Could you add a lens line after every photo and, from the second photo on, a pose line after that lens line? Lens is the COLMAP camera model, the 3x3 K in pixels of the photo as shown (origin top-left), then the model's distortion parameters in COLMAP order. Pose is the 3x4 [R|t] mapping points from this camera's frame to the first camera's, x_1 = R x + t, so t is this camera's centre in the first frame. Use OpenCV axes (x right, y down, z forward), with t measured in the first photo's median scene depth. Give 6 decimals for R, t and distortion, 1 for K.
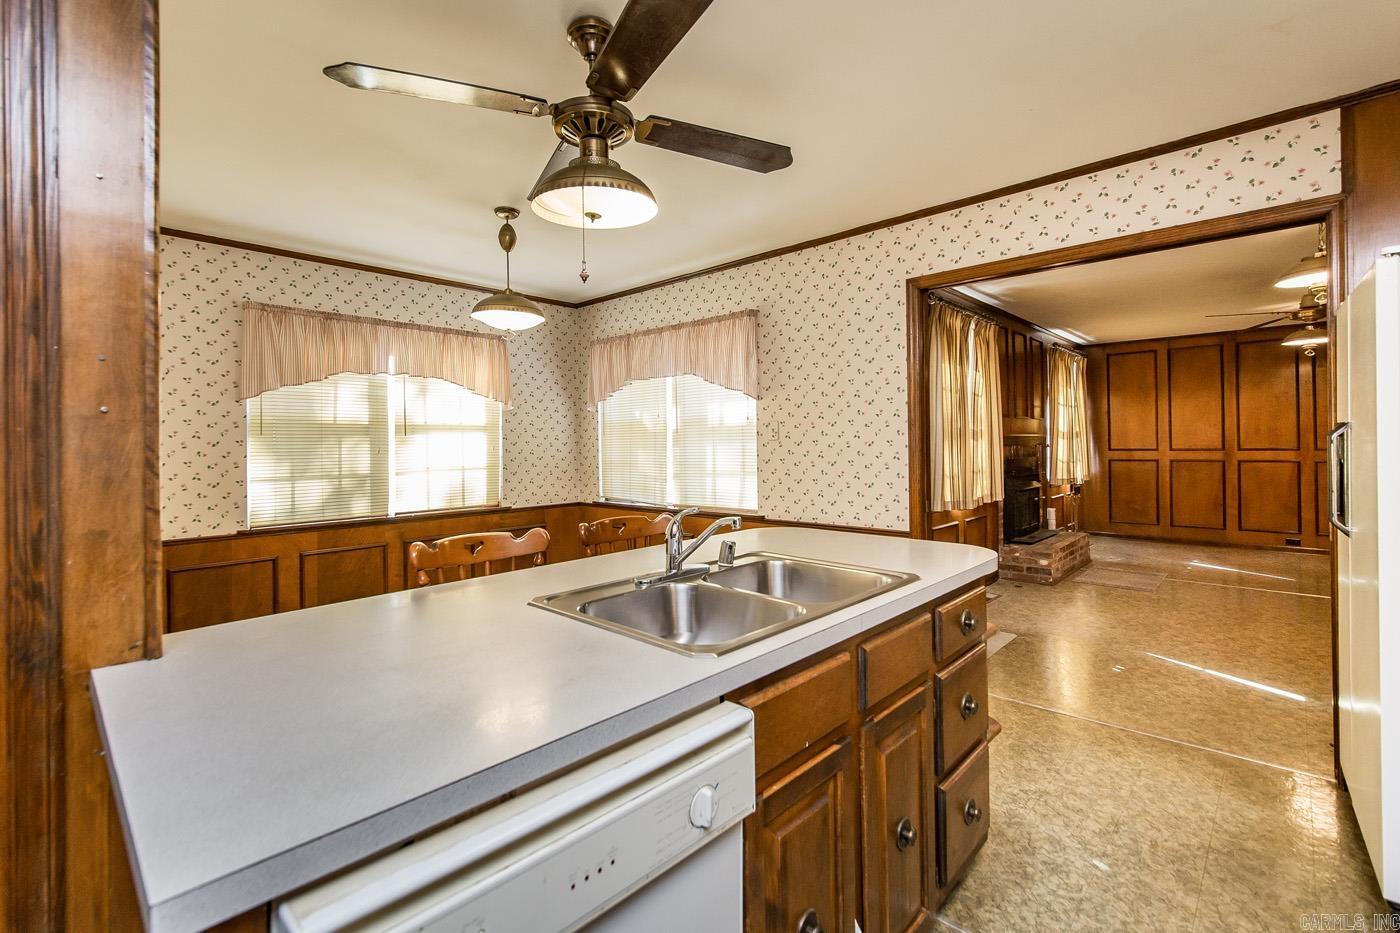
lens RADIAL K [[626.0, 0, 680.3], [0, 626.0, 438.6], [0, 0, 1]] dist [-0.015195, -0.000277]
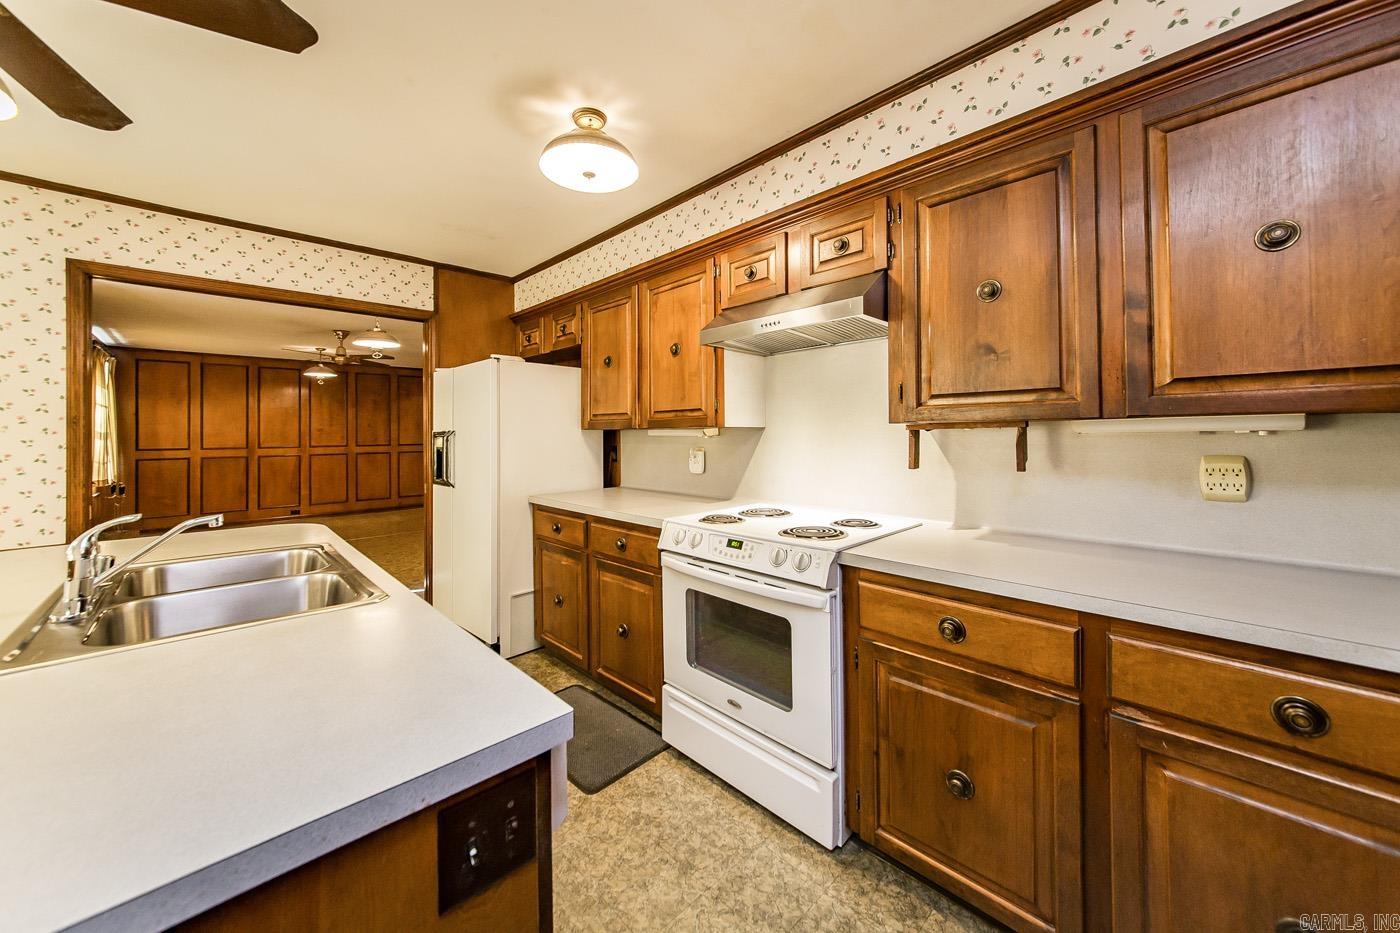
lens RADIAL K [[508.2, 0, 696.5], [0, 508.2, 428.0], [0, 0, 1]] dist [-0.002361, -0.000130]
pose [[0.026395, 0.022520, 0.999398, -0.149218], [0.001034, 0.999745, -0.022555, 0.000905], [-0.999651, 0.001628, 0.026365, 0.041358]]
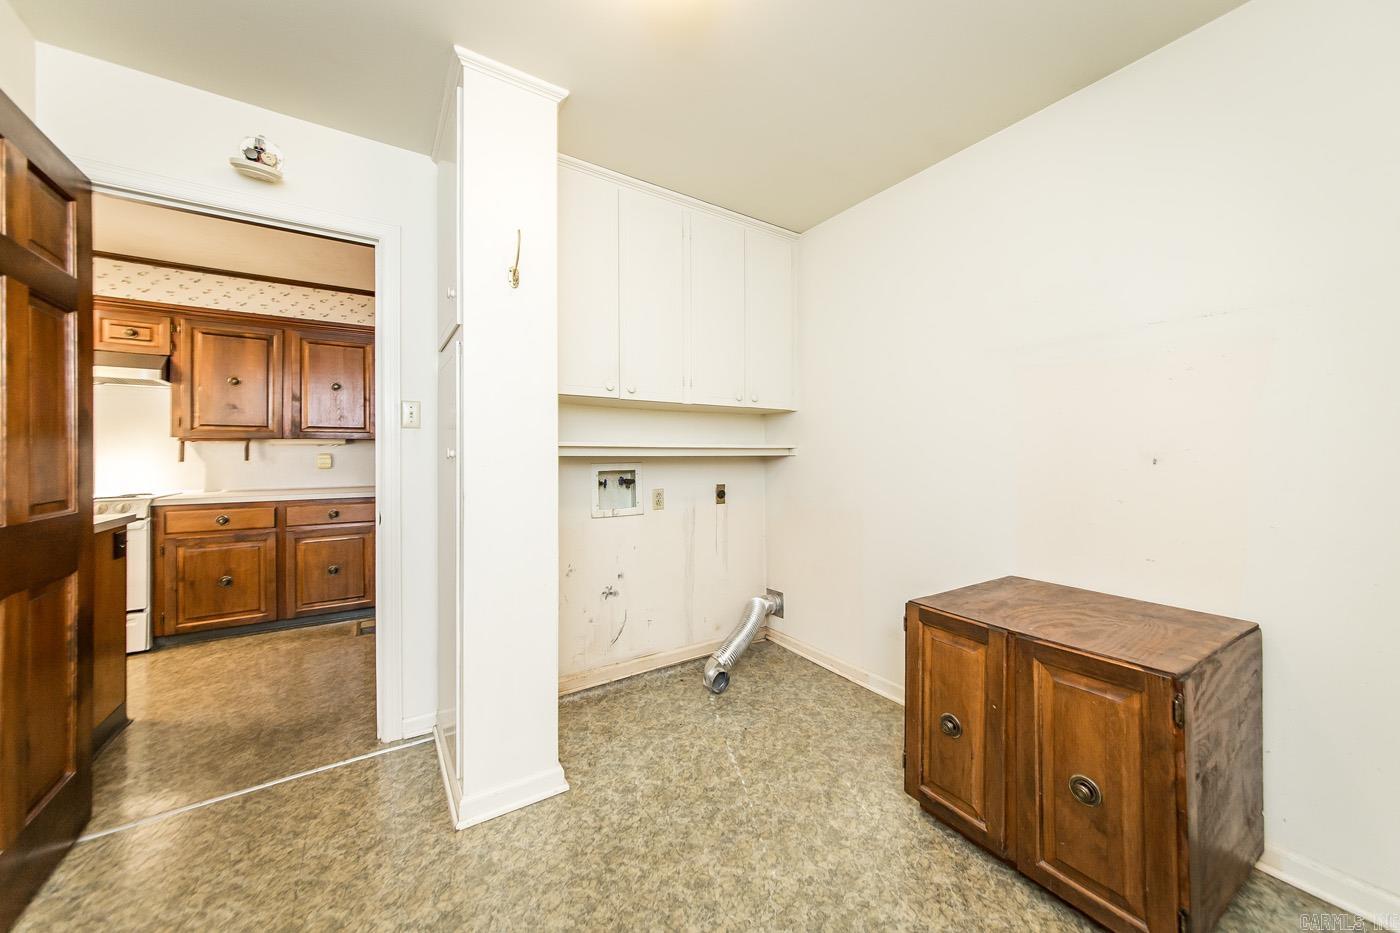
lens RADIAL K [[505.5, 0, 697.0], [0, 505.5, 458.3], [0, 0, 1]] dist [-0.001097, -0.000077]
pose [[-0.977440, 0.014471, 0.210715, -0.474070], [0.012428, 0.999862, -0.011021, 0.023914], [-0.210845, -0.008154, -0.977485, 0.307865]]
